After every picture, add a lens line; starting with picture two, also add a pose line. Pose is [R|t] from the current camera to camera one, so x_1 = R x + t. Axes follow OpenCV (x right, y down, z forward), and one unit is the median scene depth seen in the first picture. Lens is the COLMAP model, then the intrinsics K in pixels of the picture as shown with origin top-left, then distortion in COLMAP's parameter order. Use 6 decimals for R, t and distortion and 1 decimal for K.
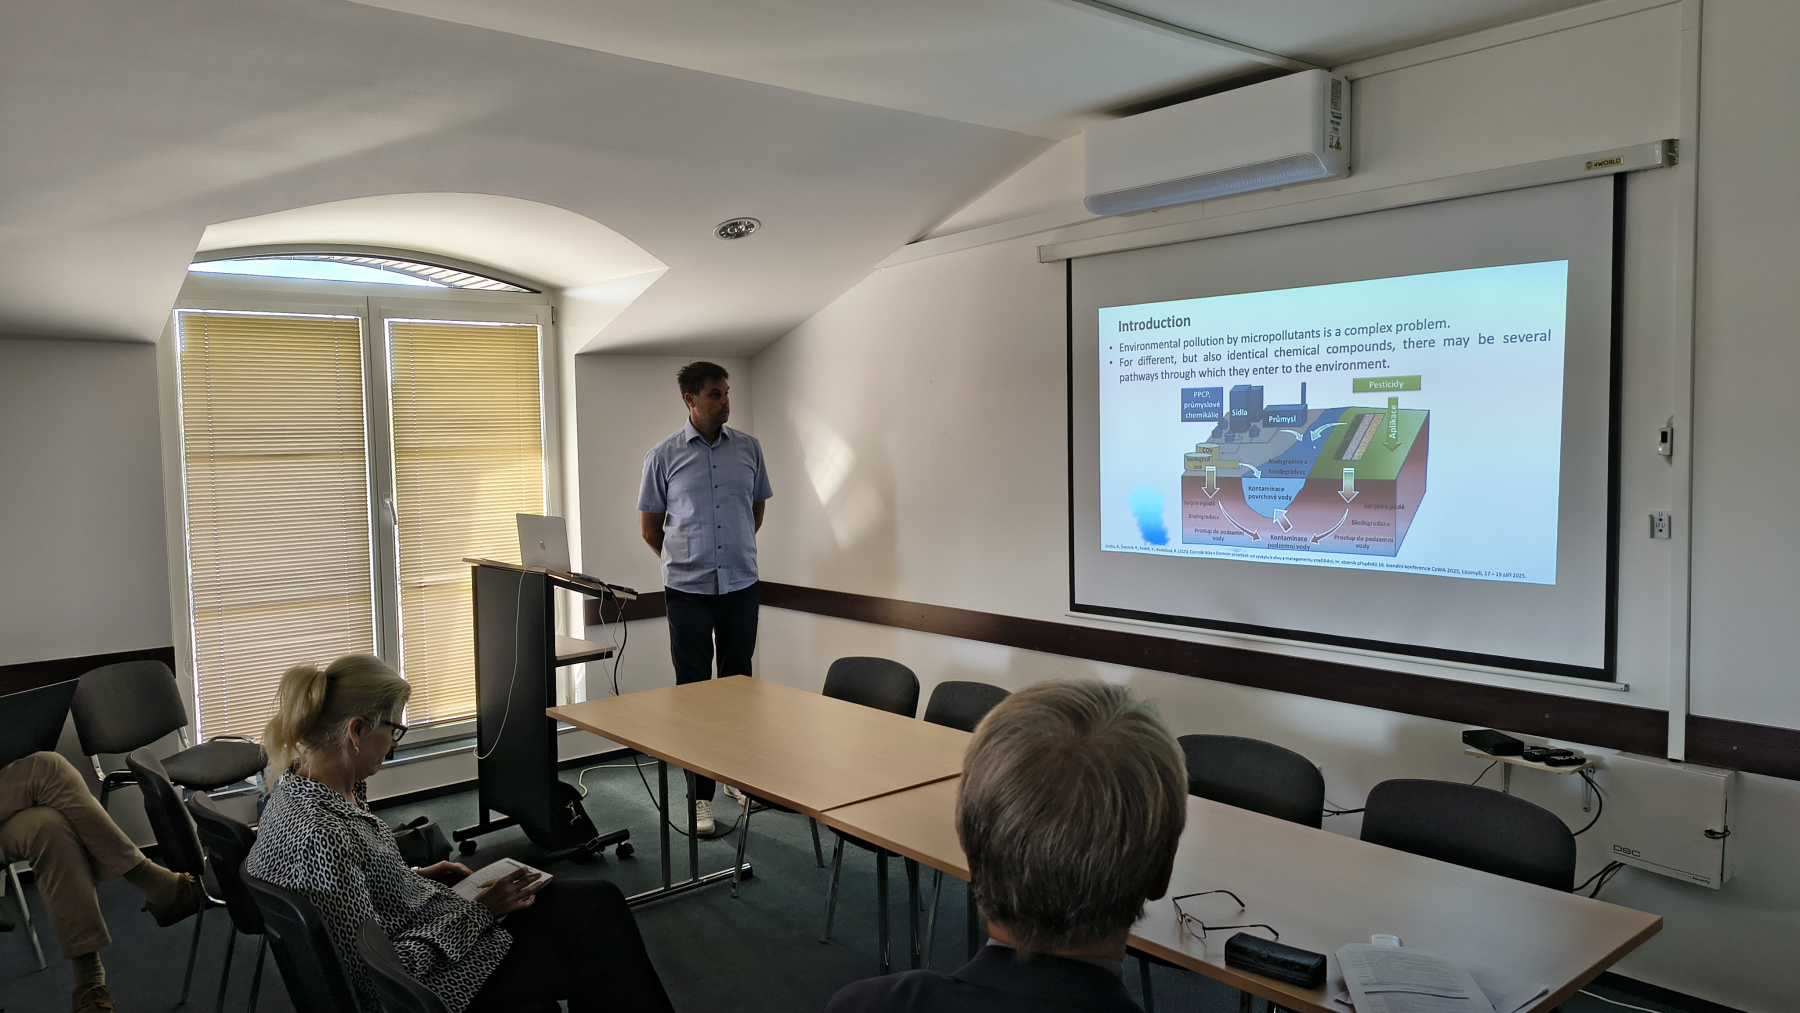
lens RADIAL K [[1252.8, 0, 853.9], [0, 1252.8, 502.2], [0, 0, 1]] dist [-0.004340, -0.020882]
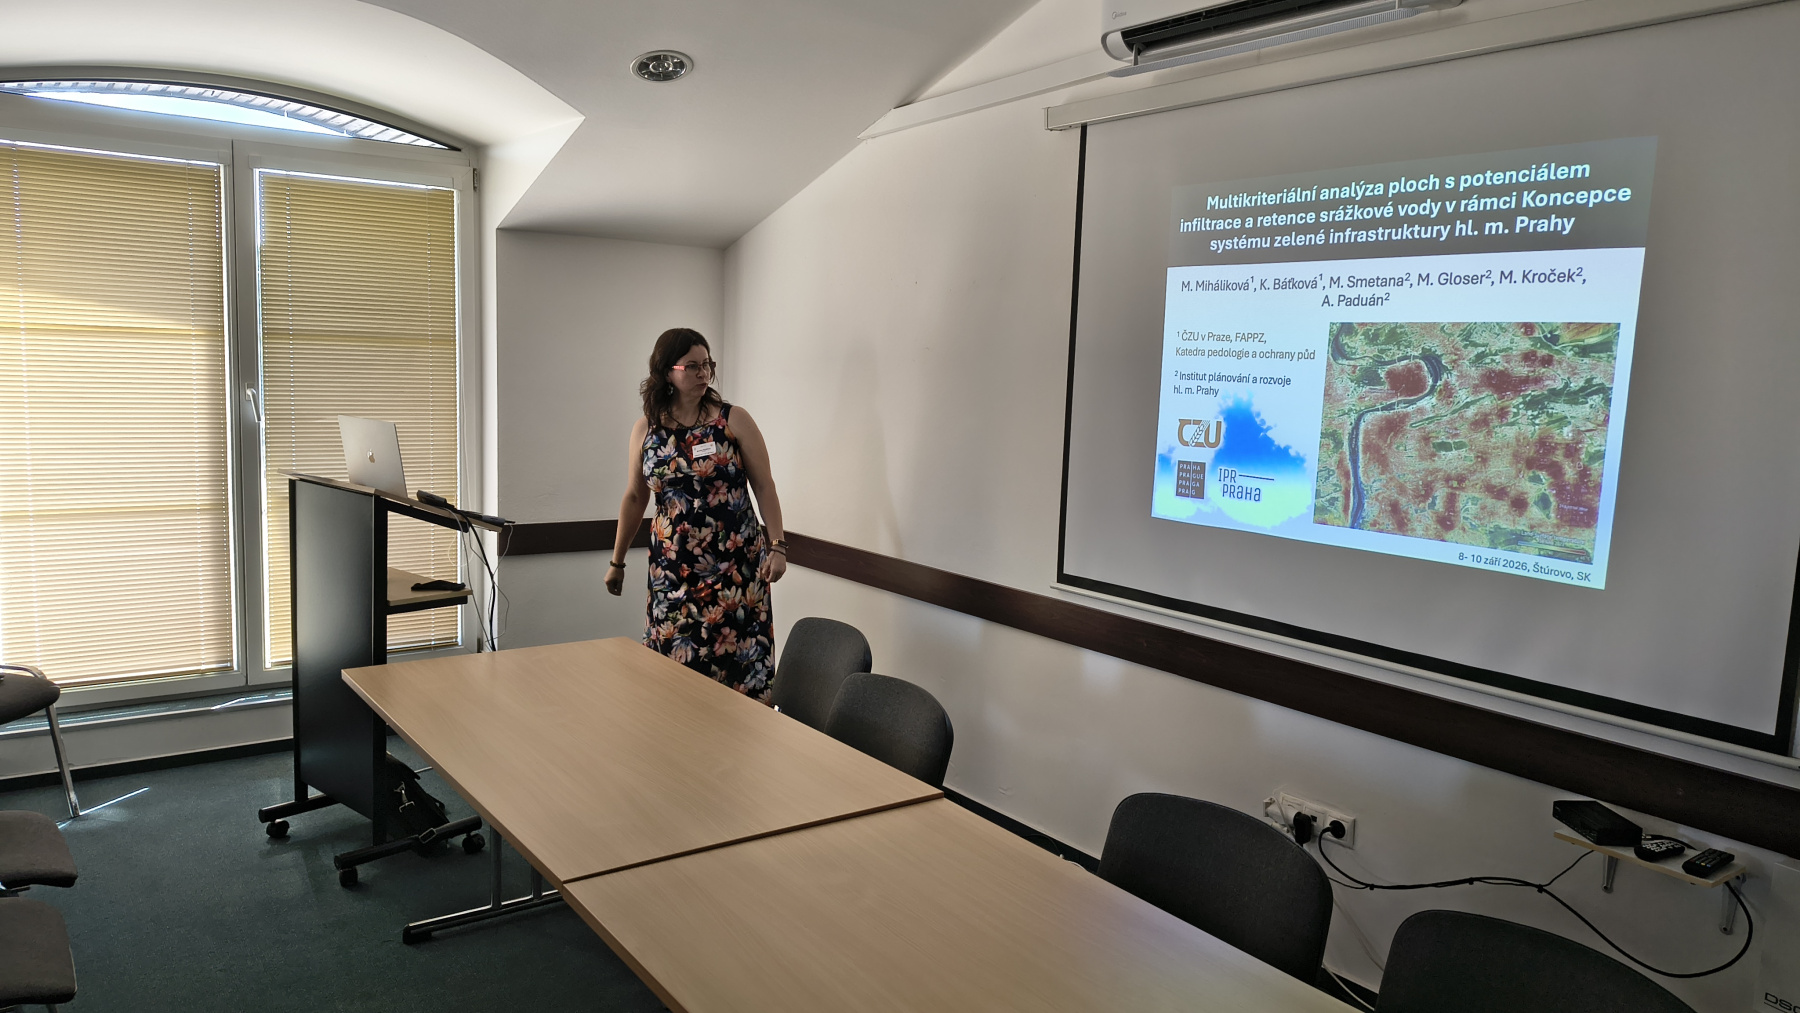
lens RADIAL K [[1256.8, 0, 900.0], [0, 1256.8, 506.5], [0, 0, 1]] dist [0.049831, -0.046848]
pose [[0.997133, 0.061378, -0.044245, 0.137877], [-0.058586, 0.996365, 0.061844, -0.004905], [0.047880, -0.059074, 0.997105, 0.271150]]
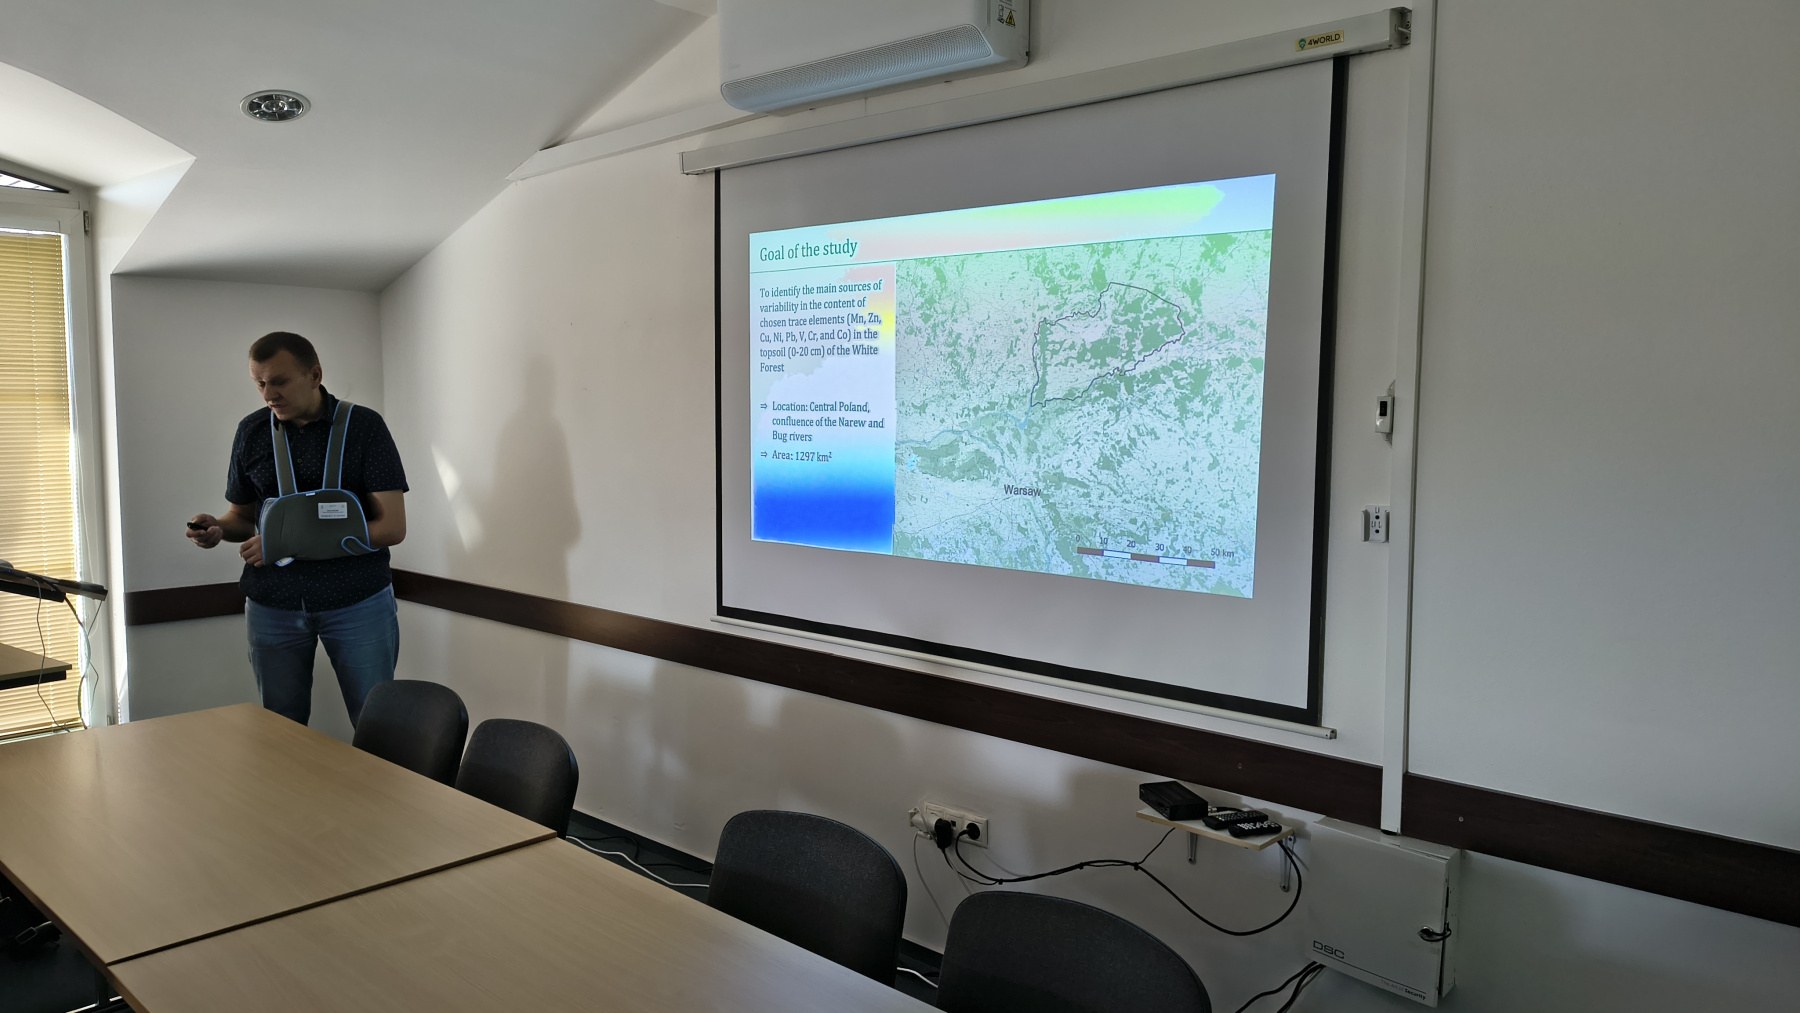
lens RADIAL K [[1257.0, 0, 894.5], [0, 1257.0, 499.0], [0, 0, 1]] dist [0.060605, -0.091367]
pose [[0.988684, 0.014223, 0.149338, 0.212238], [-0.017283, 0.999666, 0.019213, -0.006113], [-0.149015, -0.021577, 0.988599, 0.246202]]
